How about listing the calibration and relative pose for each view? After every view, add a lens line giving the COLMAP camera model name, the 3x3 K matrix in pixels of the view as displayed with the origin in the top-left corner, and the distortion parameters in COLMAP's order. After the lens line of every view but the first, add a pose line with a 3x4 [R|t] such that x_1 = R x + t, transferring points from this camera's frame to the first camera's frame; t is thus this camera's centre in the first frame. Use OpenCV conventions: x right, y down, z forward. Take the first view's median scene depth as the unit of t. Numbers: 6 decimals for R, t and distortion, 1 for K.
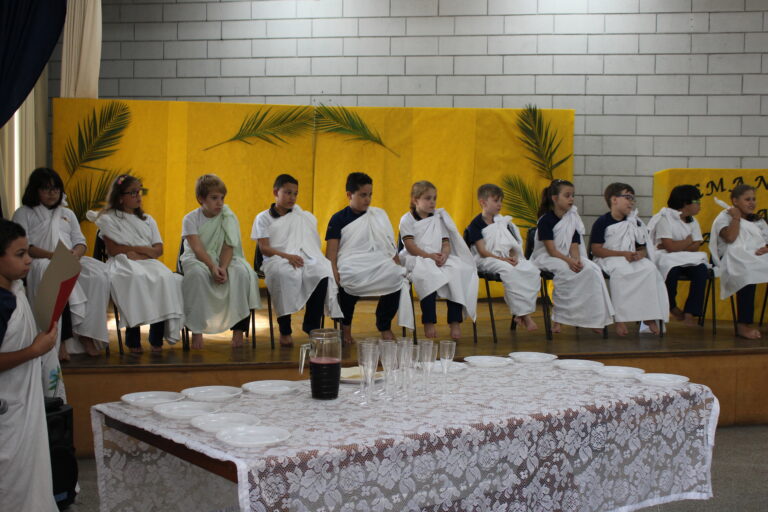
lens RADIAL K [[1058.9, 0, 378.8], [0, 1058.9, 253.5], [0, 0, 1]] dist [-0.042778, 0.000000]
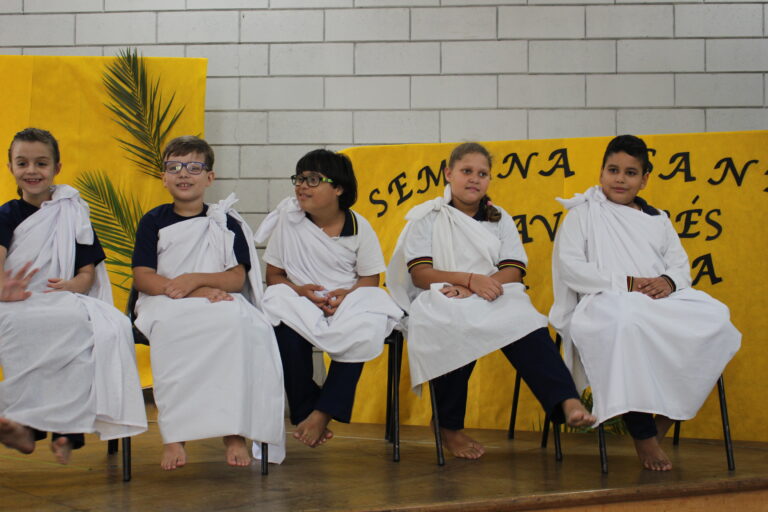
lens RADIAL K [[1058.9, 0, 384.9], [0, 1058.9, 255.9], [0, 0, 1]] dist [-0.042778, 0.000000]
pose [[0.992066, -0.002430, 0.125694, 0.214848], [0.014684, 0.995209, -0.096659, 0.026963], [-0.124857, 0.097738, 0.987349, 0.449908]]
